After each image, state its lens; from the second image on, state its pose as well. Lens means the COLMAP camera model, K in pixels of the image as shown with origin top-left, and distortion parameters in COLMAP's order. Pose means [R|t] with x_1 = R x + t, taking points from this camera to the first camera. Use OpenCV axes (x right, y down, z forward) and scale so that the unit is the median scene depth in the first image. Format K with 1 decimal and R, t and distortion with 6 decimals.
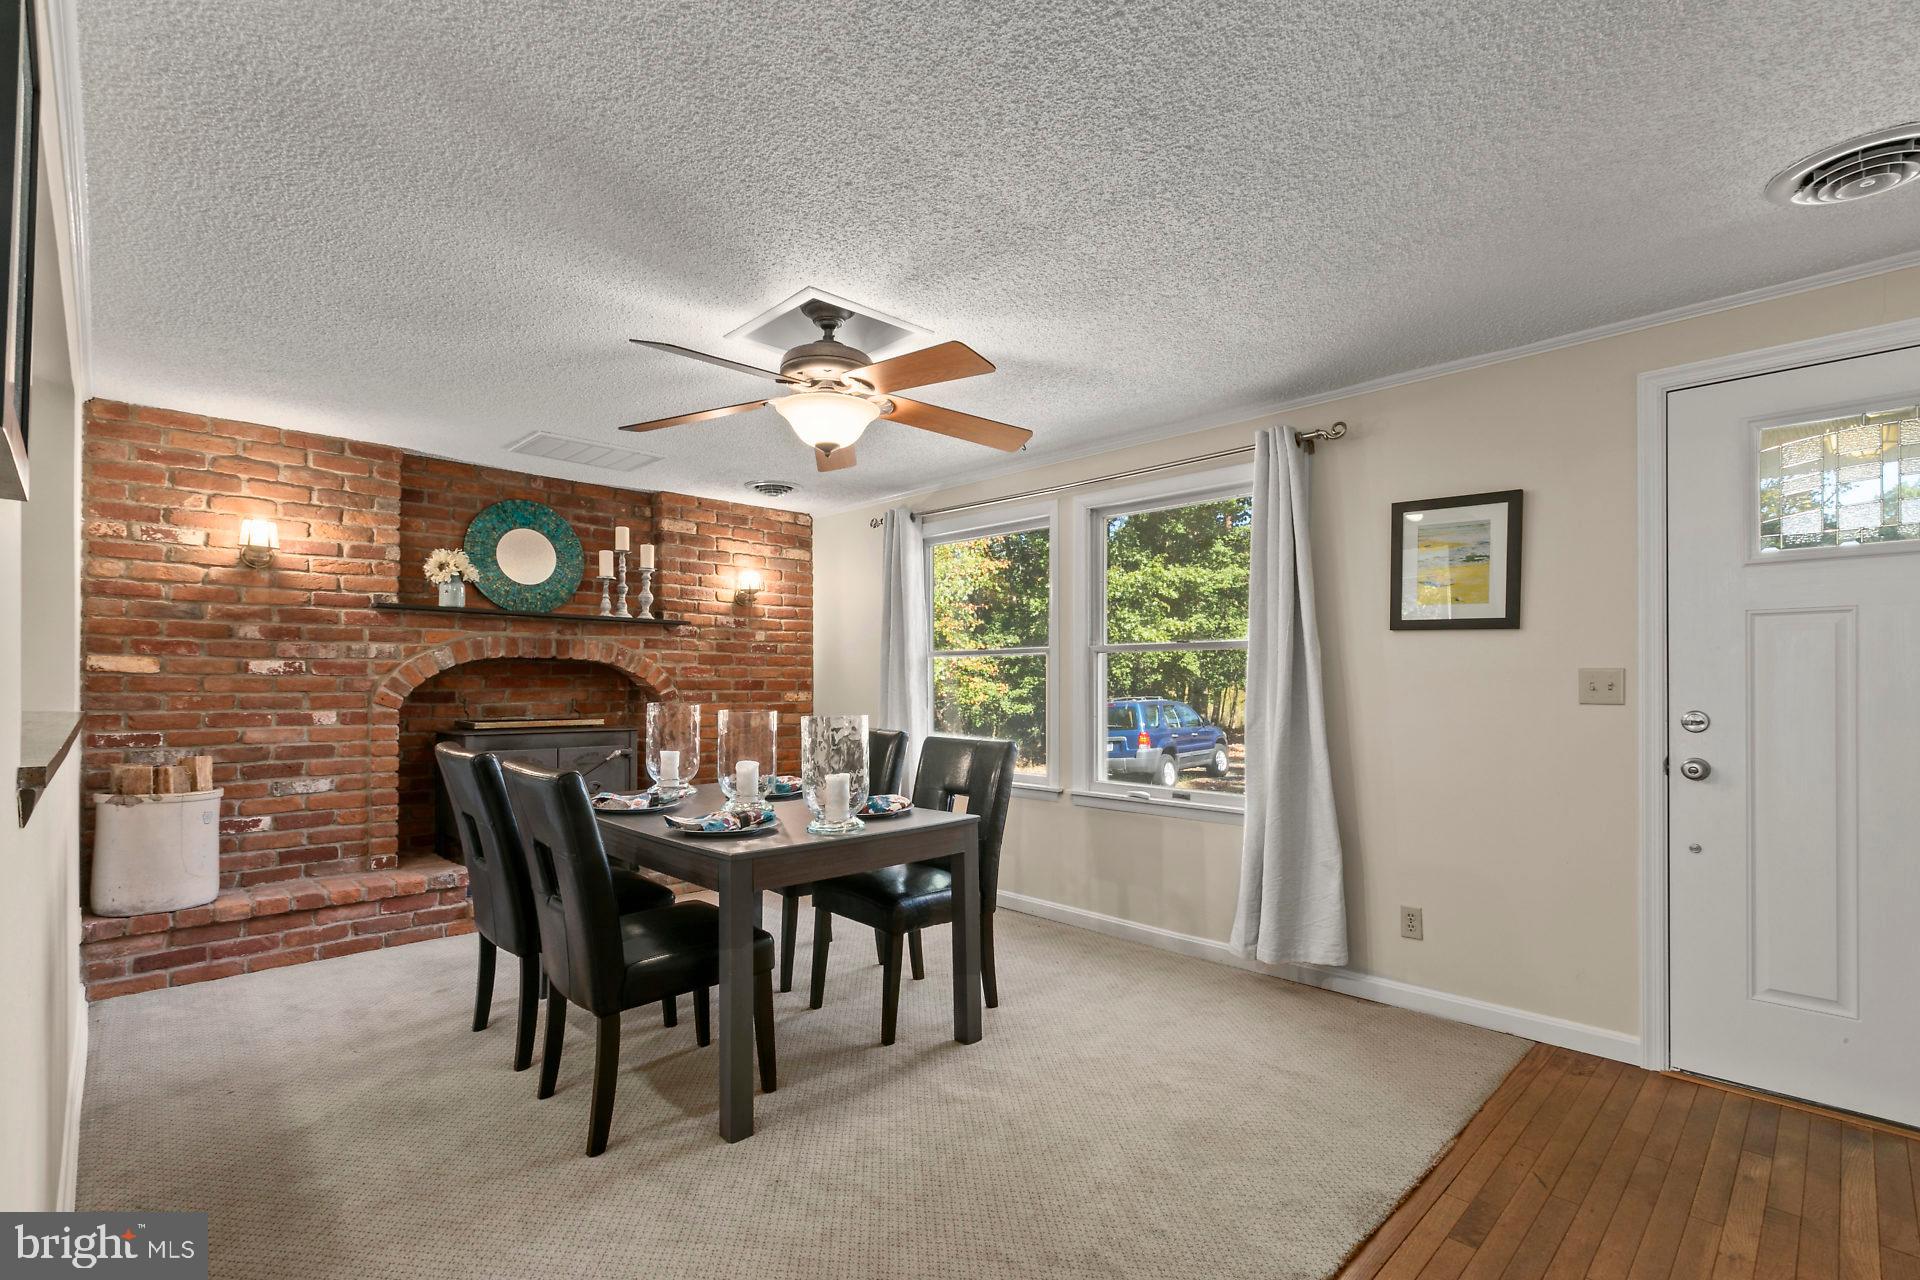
lens RADIAL K [[876.4, 0, 973.7], [0, 876.4, 677.3], [0, 0, 1]] dist [0.005114, 0.000180]
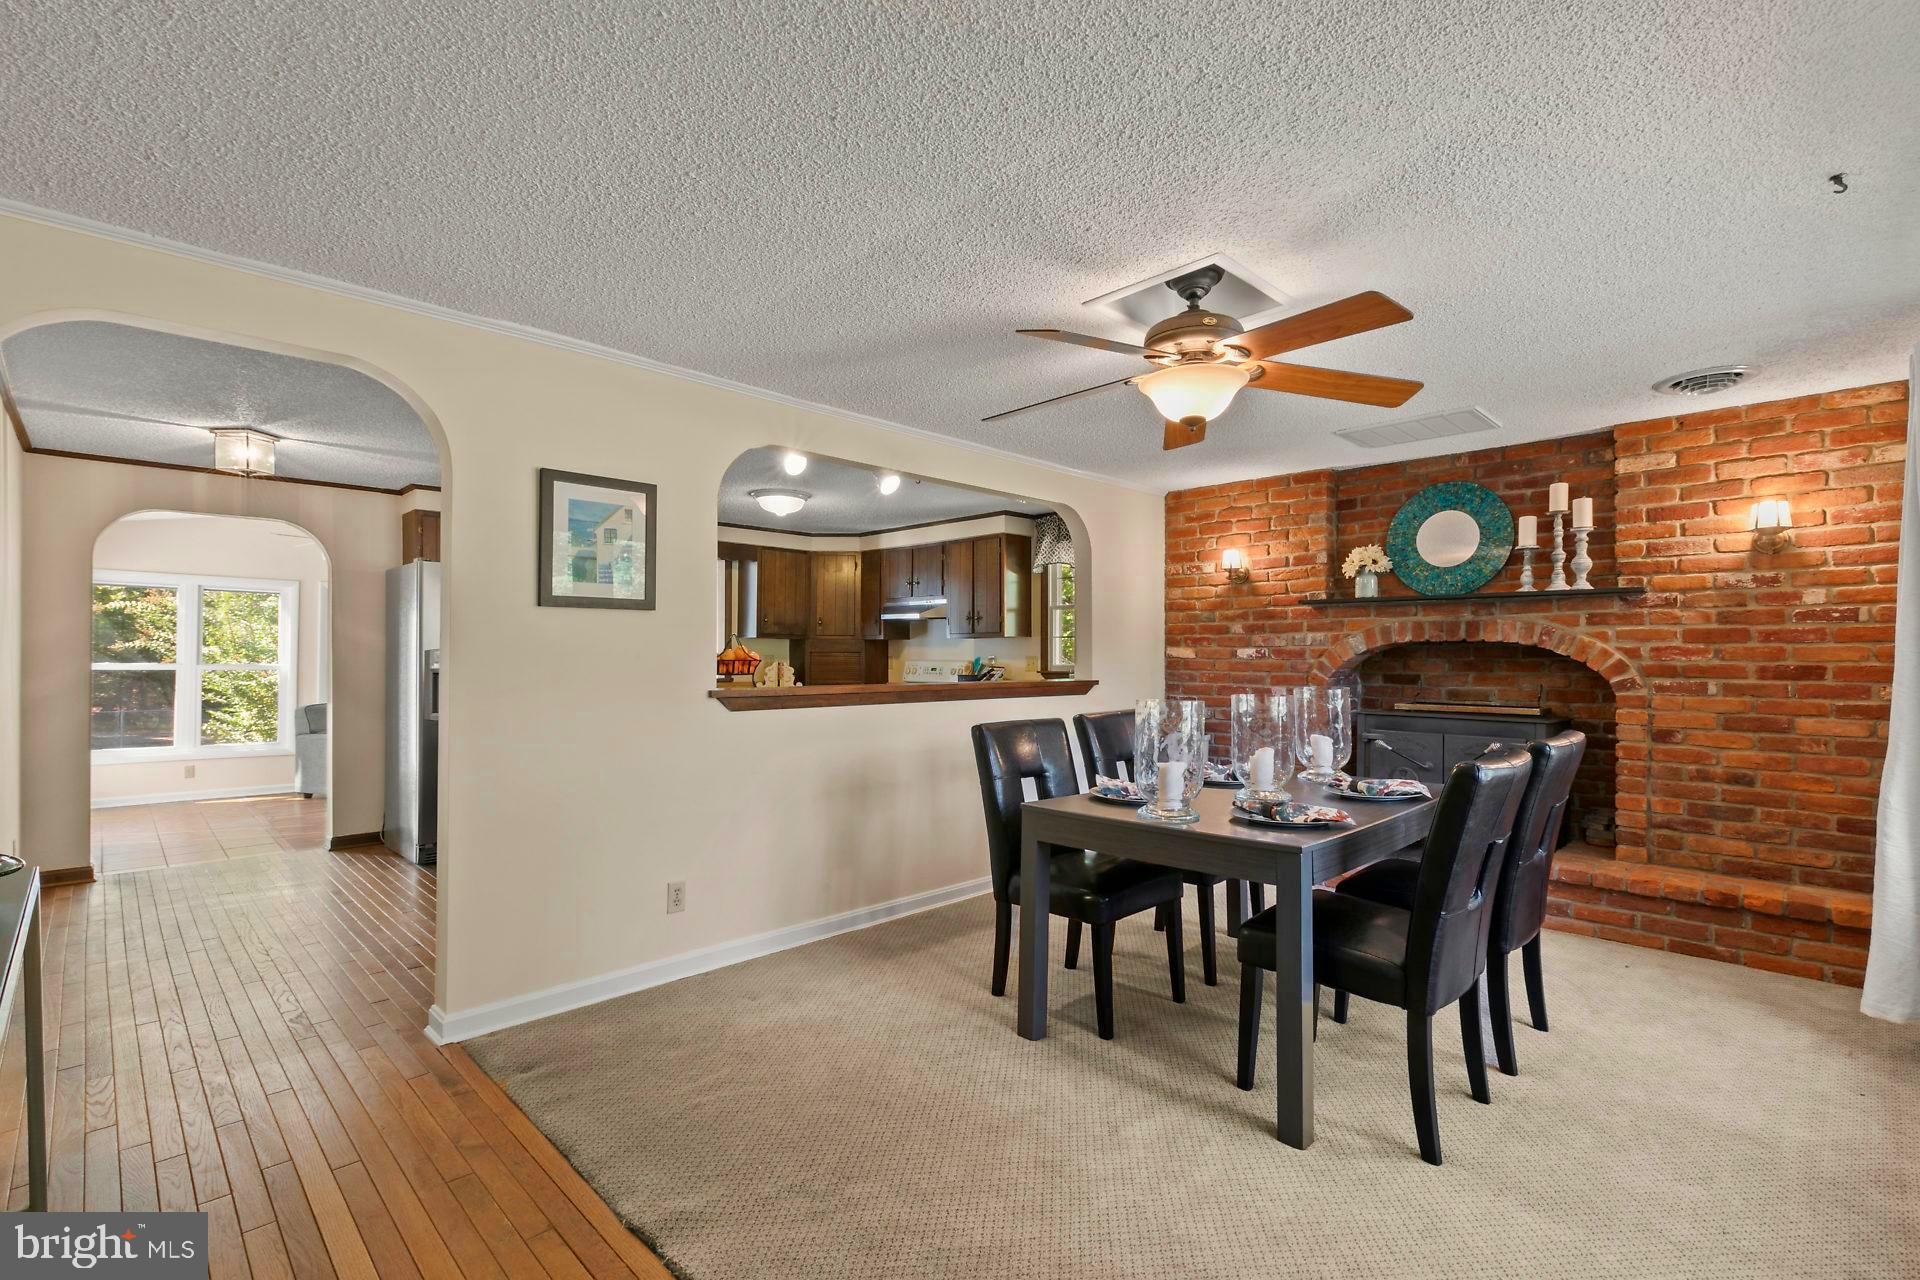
lens RADIAL K [[876.4, 0, 956.8], [0, 876.4, 650.1], [0, 0, 1]] dist [0.005114, 0.000180]
pose [[-0.005518, -0.011854, -0.999915, 0.502154], [0.000469, 0.999930, -0.011857, -0.000666], [0.999985, -0.000534, -0.005512, 0.471907]]
